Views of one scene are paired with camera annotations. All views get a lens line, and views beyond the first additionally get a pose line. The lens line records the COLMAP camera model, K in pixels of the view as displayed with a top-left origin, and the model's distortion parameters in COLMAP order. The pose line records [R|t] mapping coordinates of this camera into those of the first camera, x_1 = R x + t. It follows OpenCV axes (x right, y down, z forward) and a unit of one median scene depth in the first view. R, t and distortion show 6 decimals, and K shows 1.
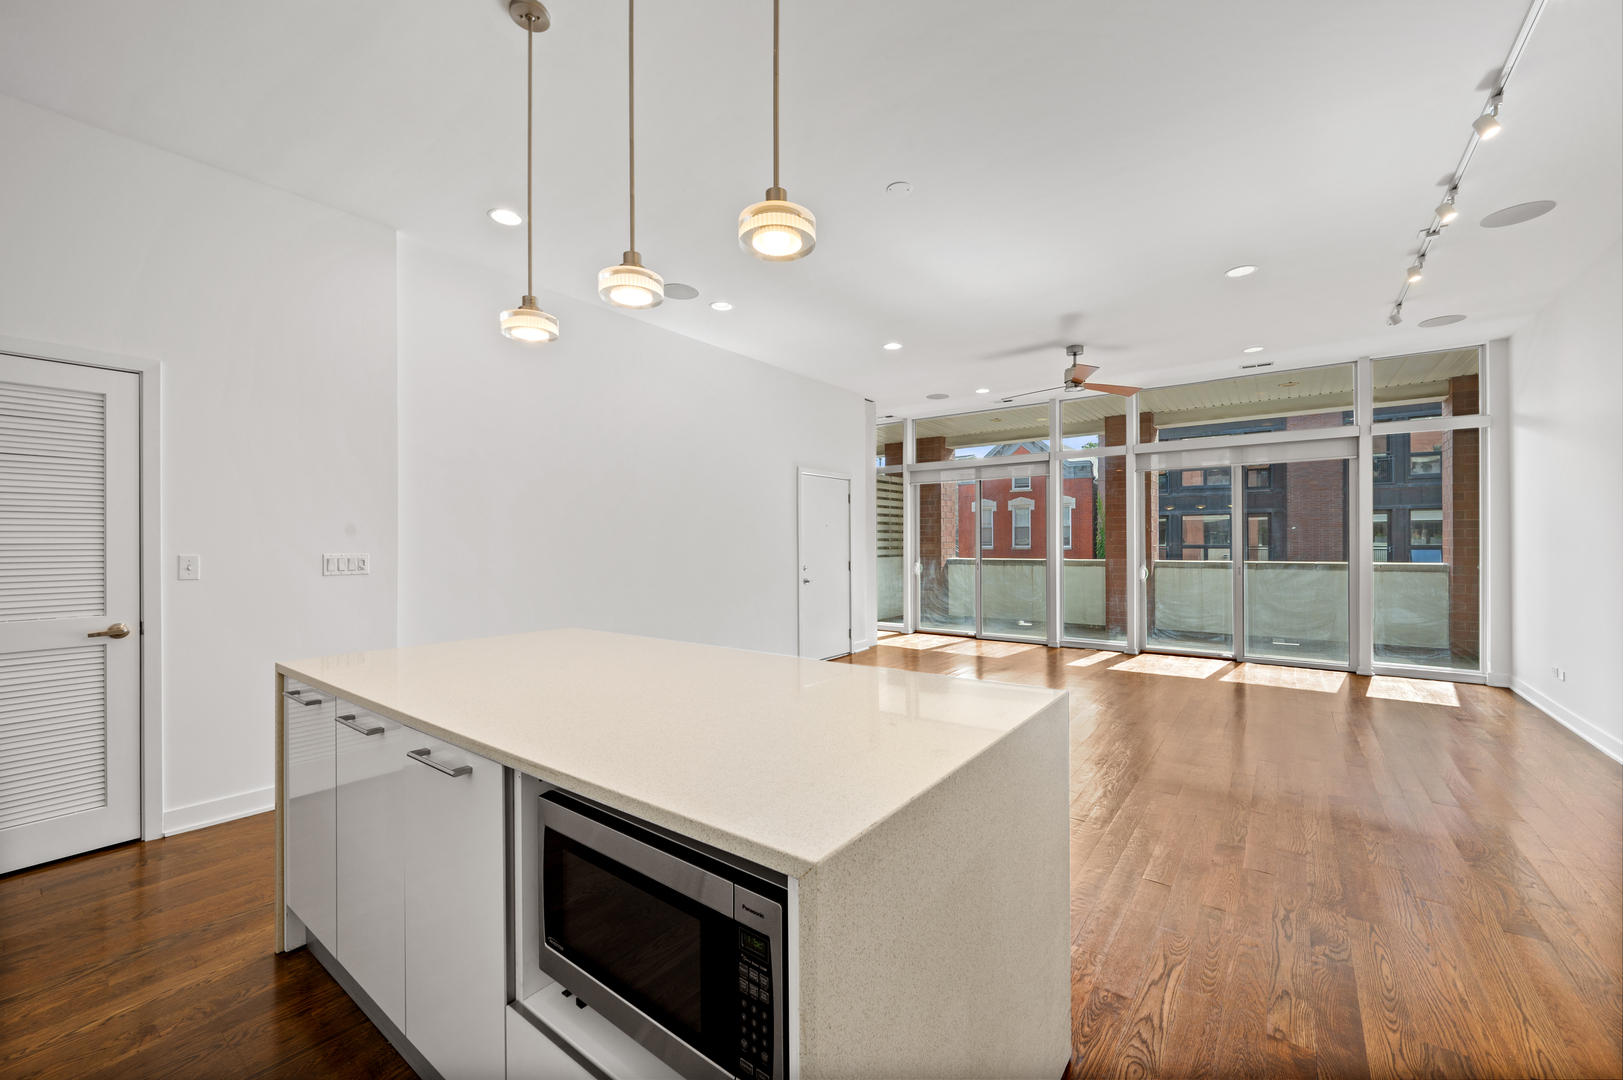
lens RADIAL K [[644.5, 0, 818.7], [0, 644.5, 540.2], [0, 0, 1]] dist [-0.000965, 0.000803]
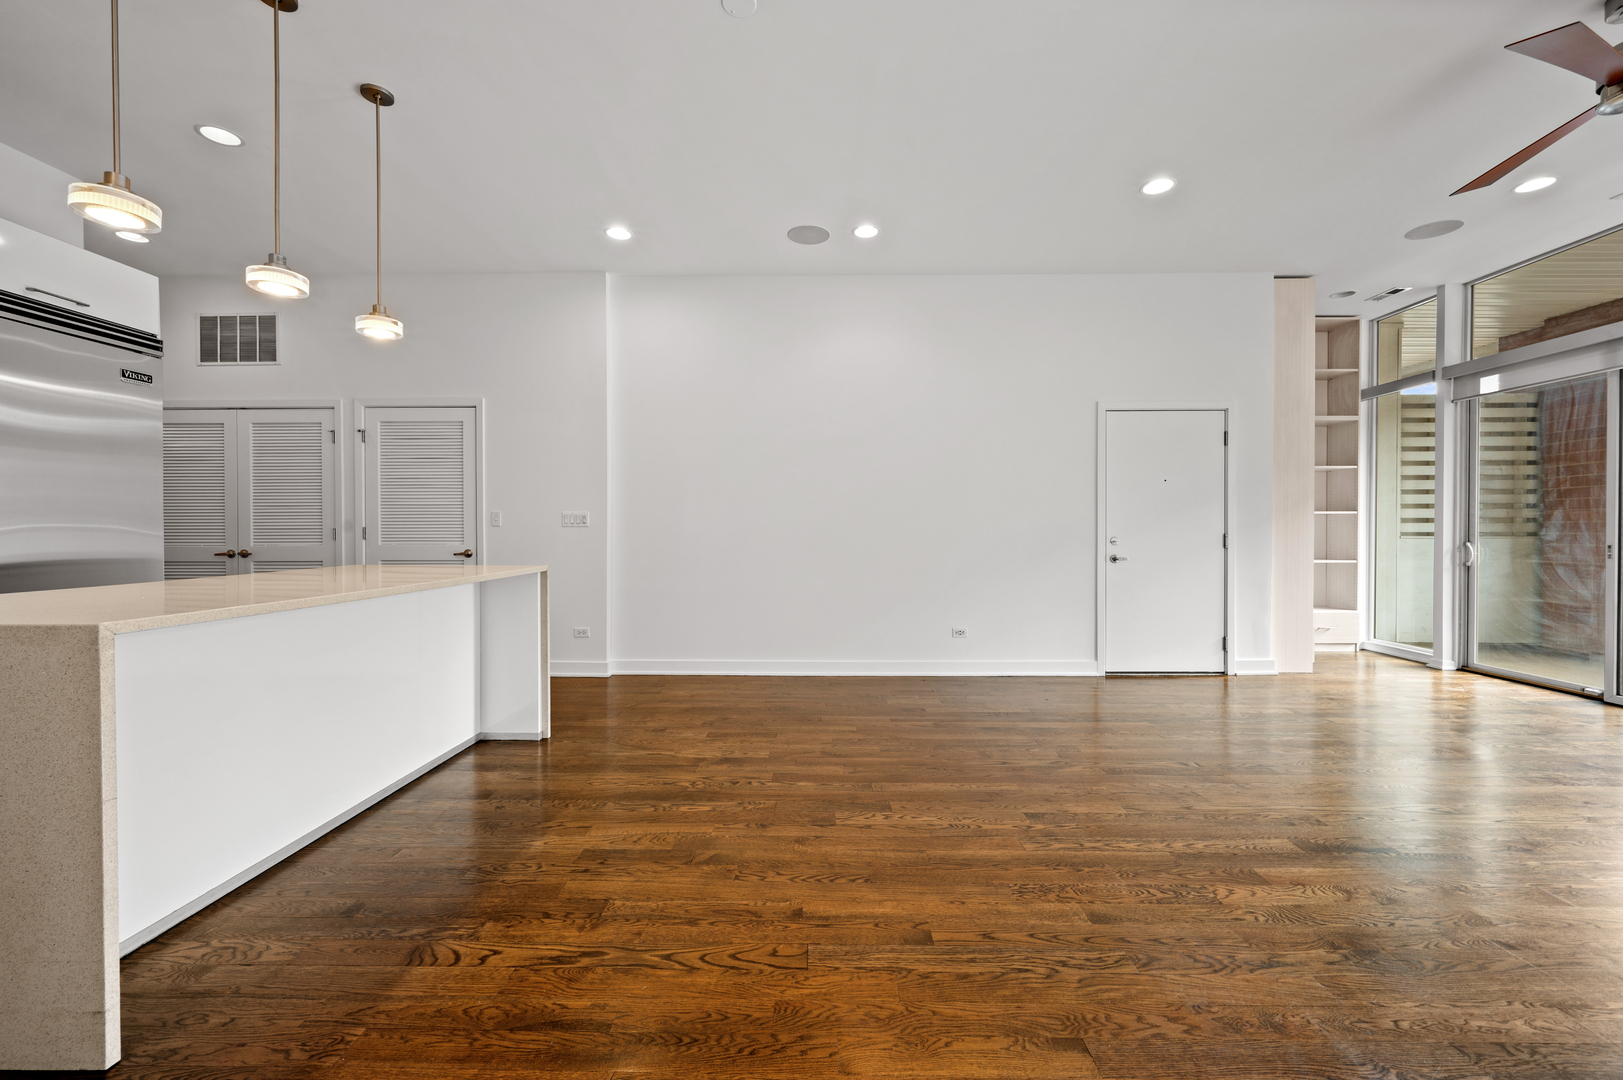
lens RADIAL K [[644.5, 0, 813.0], [0, 644.5, 534.8], [0, 0, 1]] dist [-0.000965, 0.000803]
pose [[0.578316, 0.009591, -0.815756, 0.369624], [0.000816, 0.999924, 0.012334, 0.027416], [0.815812, -0.007799, 0.578264, 0.300279]]
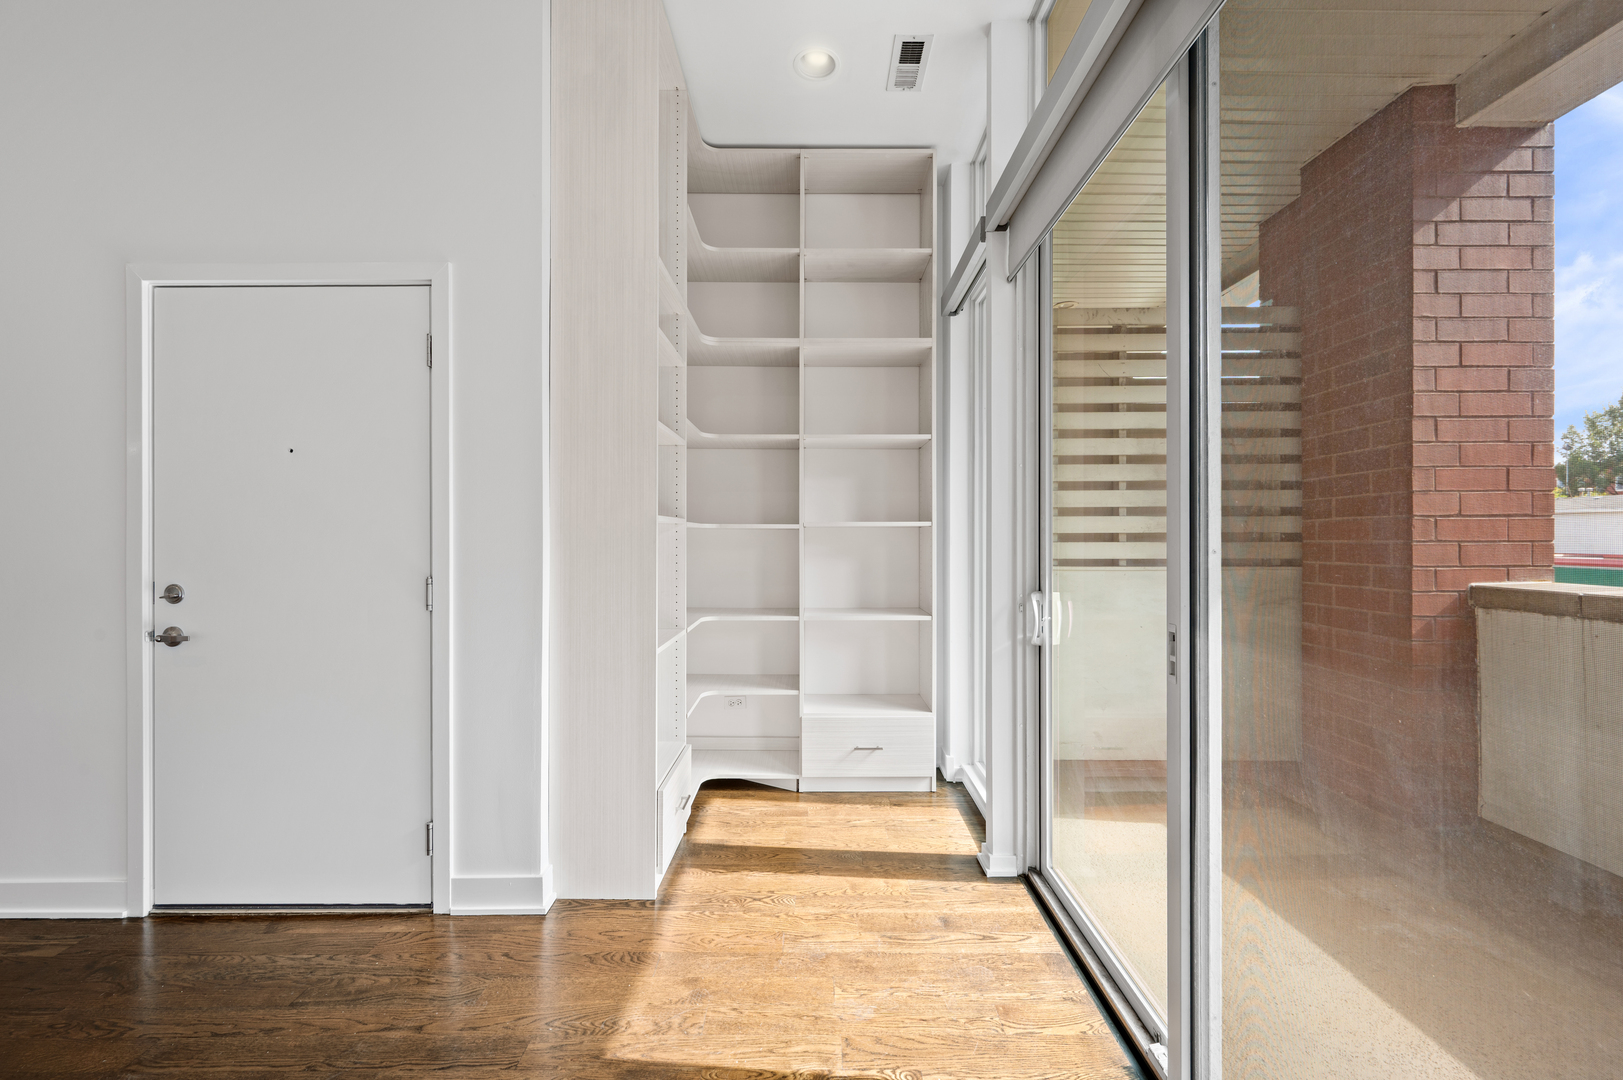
lens RADIAL K [[644.5, 0, 821.5], [0, 644.5, 533.4], [0, 0, 1]] dist [-0.000965, 0.000803]
pose [[0.588148, 0.000069, -0.808753, 0.402096], [0.001719, 0.999998, 0.001335, 0.014932], [0.808751, -0.002176, 0.588147, 1.053999]]
